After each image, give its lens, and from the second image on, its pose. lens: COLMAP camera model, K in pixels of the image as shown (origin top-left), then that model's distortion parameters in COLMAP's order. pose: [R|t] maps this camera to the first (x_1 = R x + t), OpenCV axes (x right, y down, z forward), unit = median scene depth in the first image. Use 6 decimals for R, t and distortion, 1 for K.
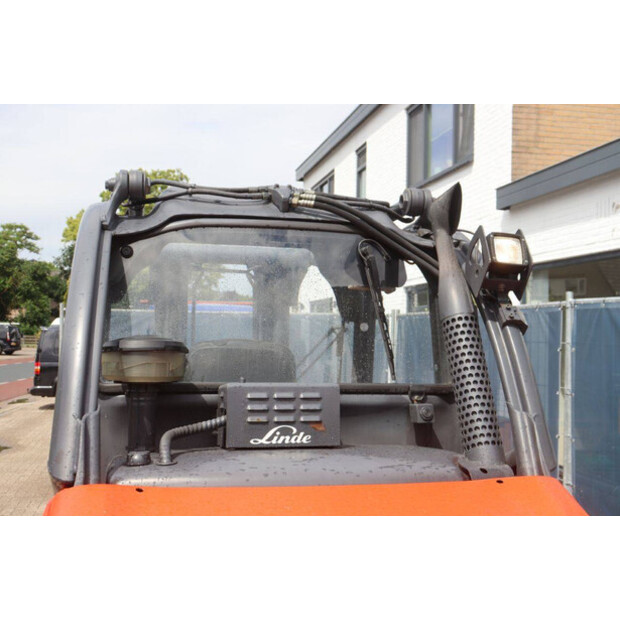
lens RADIAL K [[781.7, 0, 312.2], [0, 781.7, 305.5], [0, 0, 1]] dist [0.042089, 0.000000]
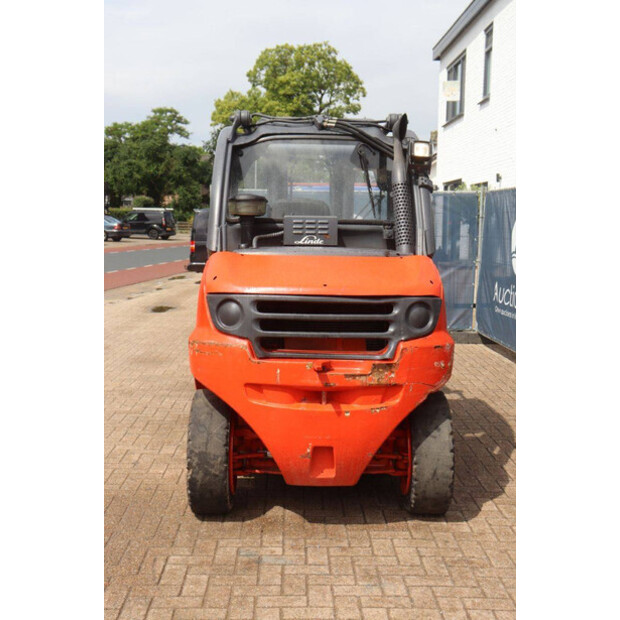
lens RADIAL K [[848.7, 0, 305.1], [0, 848.7, 307.4], [0, 0, 1]] dist [0.080222, 0.000000]
pose [[0.979769, 0.016726, -0.199433, 0.353130], [0.010717, 0.990687, 0.135740, 0.027317], [0.199846, -0.135131, 0.970464, -1.092992]]
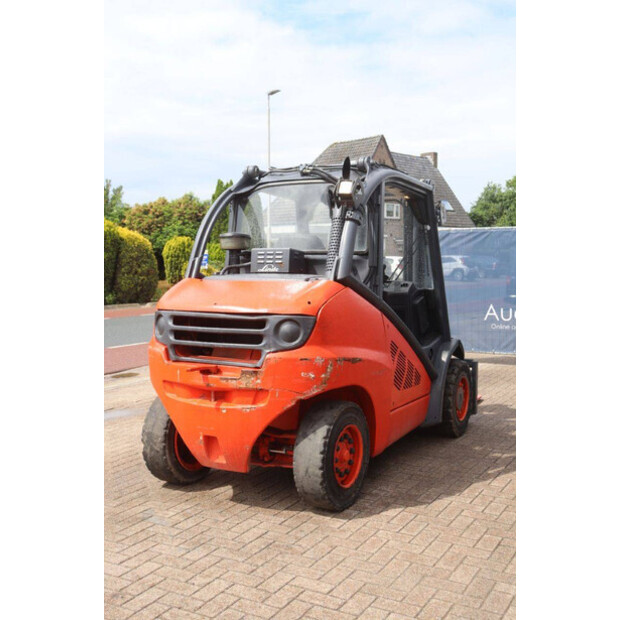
lens RADIAL K [[738.3, 0, 311.1], [0, 738.3, 314.2], [0, 0, 1]] dist [0.017182, 0.000000]
pose [[0.746335, 0.026586, -0.665039, 1.425988], [0.045045, 0.994893, 0.090323, 0.086989], [0.664044, -0.097367, 0.741326, -0.616823]]
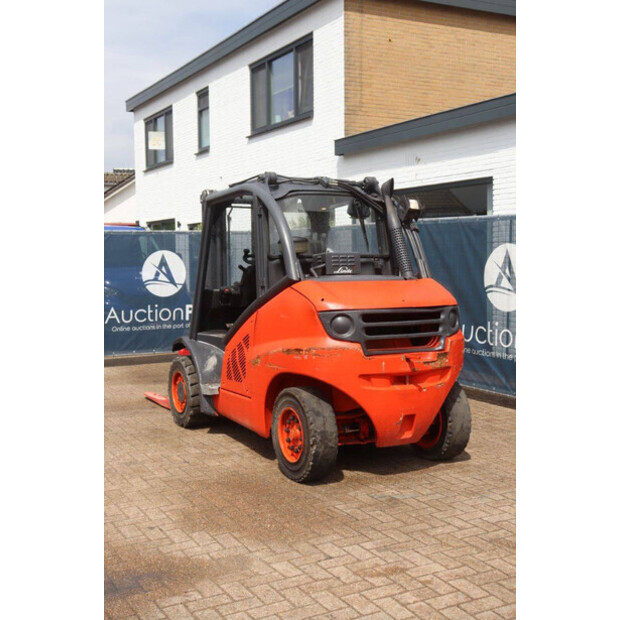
lens RADIAL K [[809.3, 0, 298.2], [0, 809.3, 314.9], [0, 0, 1]] dist [0.056862, 0.000000]
pose [[0.964001, -0.046115, 0.261867, -0.832733], [0.016621, 0.993370, 0.113749, -0.010758], [-0.265377, -0.105302, 0.958377, -1.548713]]
